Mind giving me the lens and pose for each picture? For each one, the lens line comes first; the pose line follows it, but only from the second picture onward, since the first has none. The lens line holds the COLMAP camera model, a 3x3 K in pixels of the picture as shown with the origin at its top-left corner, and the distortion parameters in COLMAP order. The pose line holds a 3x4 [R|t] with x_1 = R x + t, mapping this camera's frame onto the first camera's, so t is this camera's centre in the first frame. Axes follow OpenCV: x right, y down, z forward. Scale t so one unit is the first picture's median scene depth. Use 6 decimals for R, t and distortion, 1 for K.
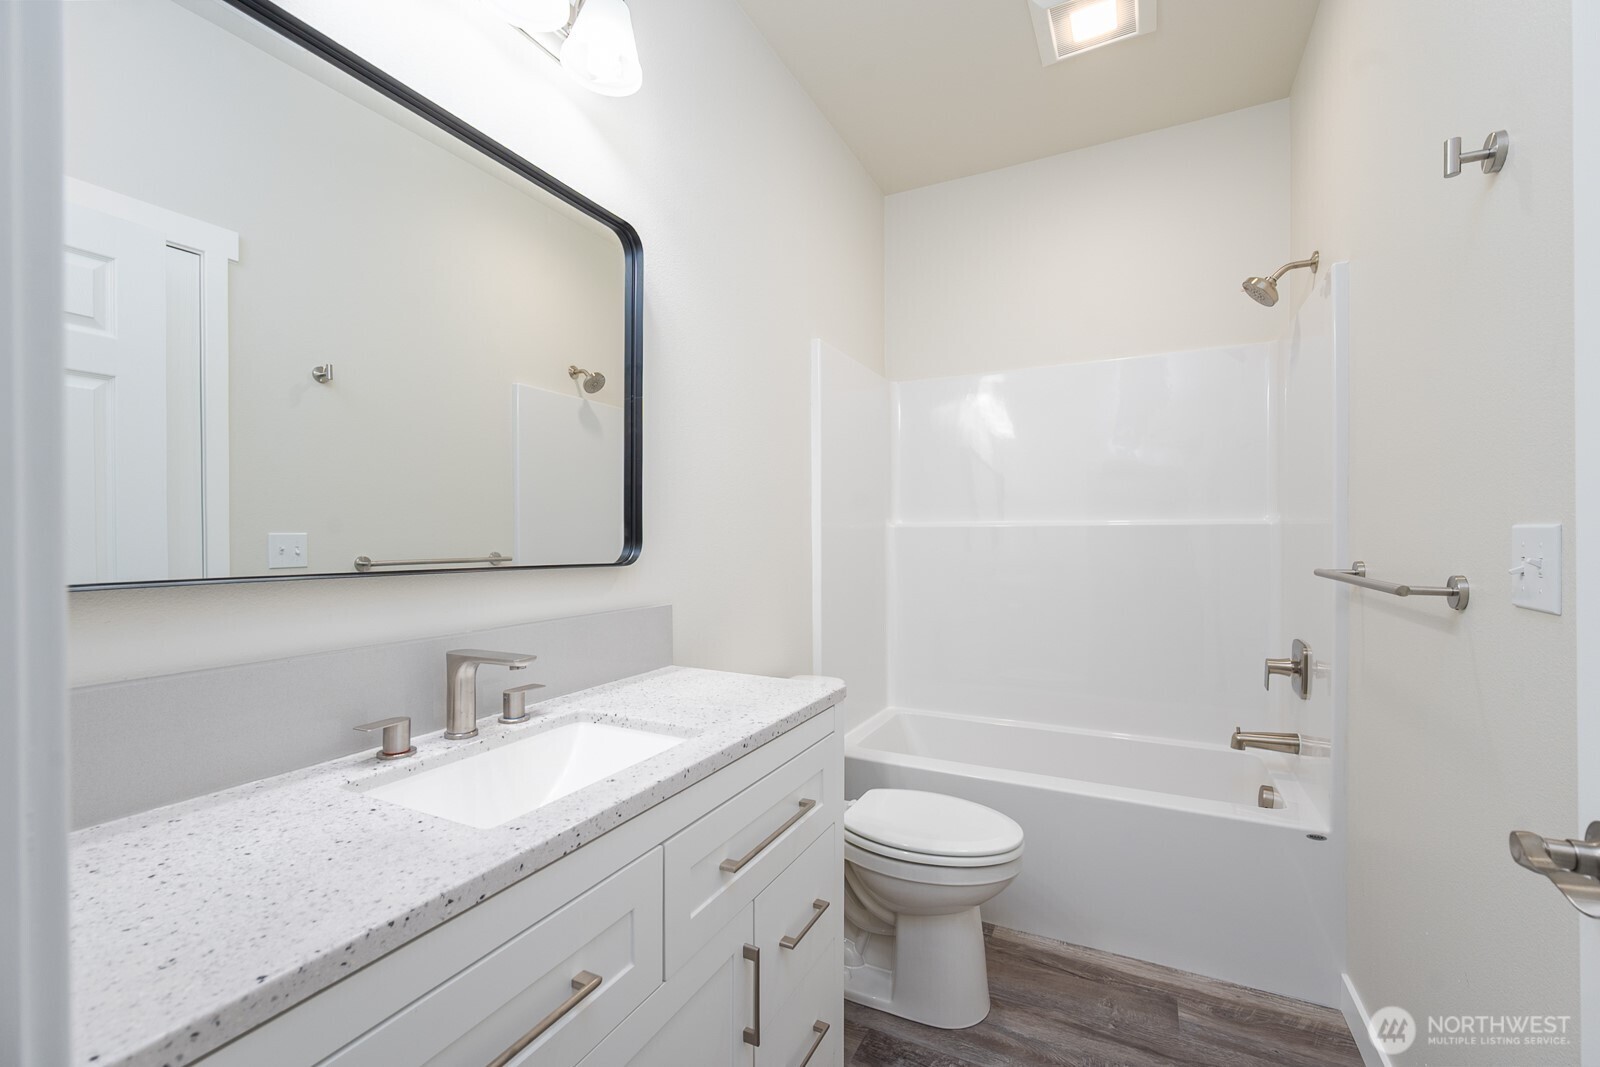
lens RADIAL K [[671.1, 0, 804.1], [0, 671.1, 539.0], [0, 0, 1]] dist [-0.000285, 0.000390]
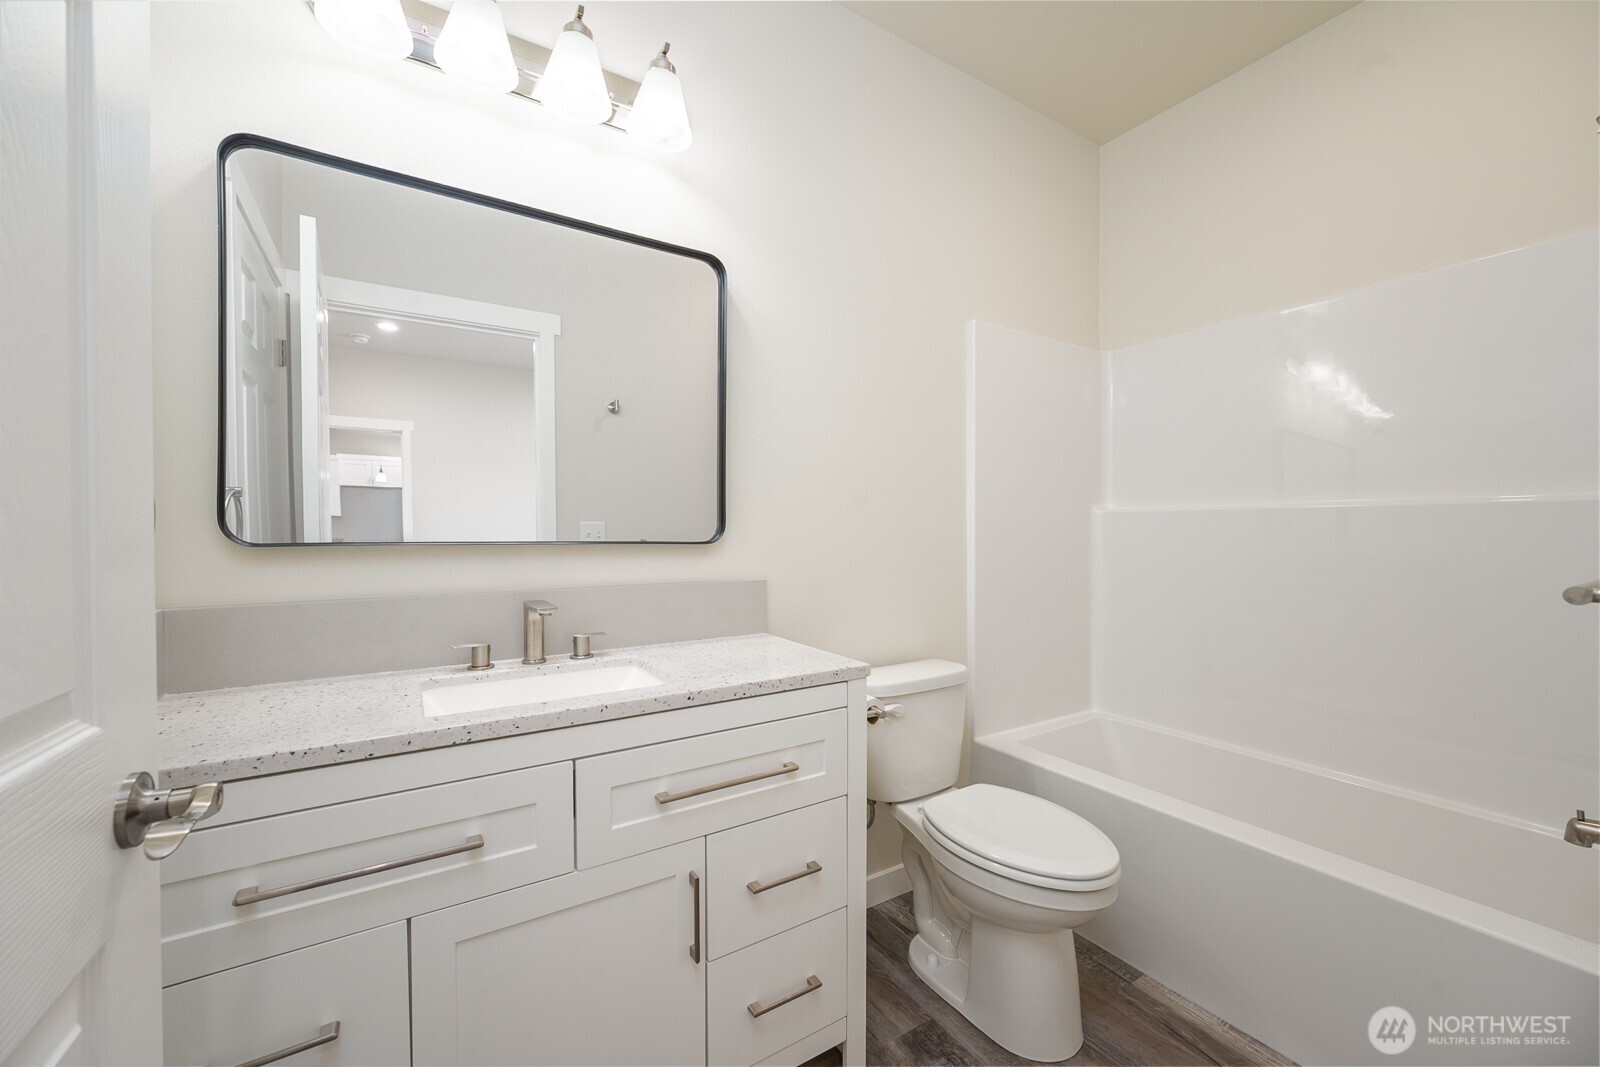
lens RADIAL K [[625.9, 0, 800.9], [0, 625.9, 536.6], [0, 0, 1]] dist [-0.002192, 0.000125]
pose [[0.855654, 0.006218, -0.517510, 0.447373], [-0.001763, 0.999957, 0.009100, 0.015332], [0.517545, -0.006874, 0.855629, 0.133507]]
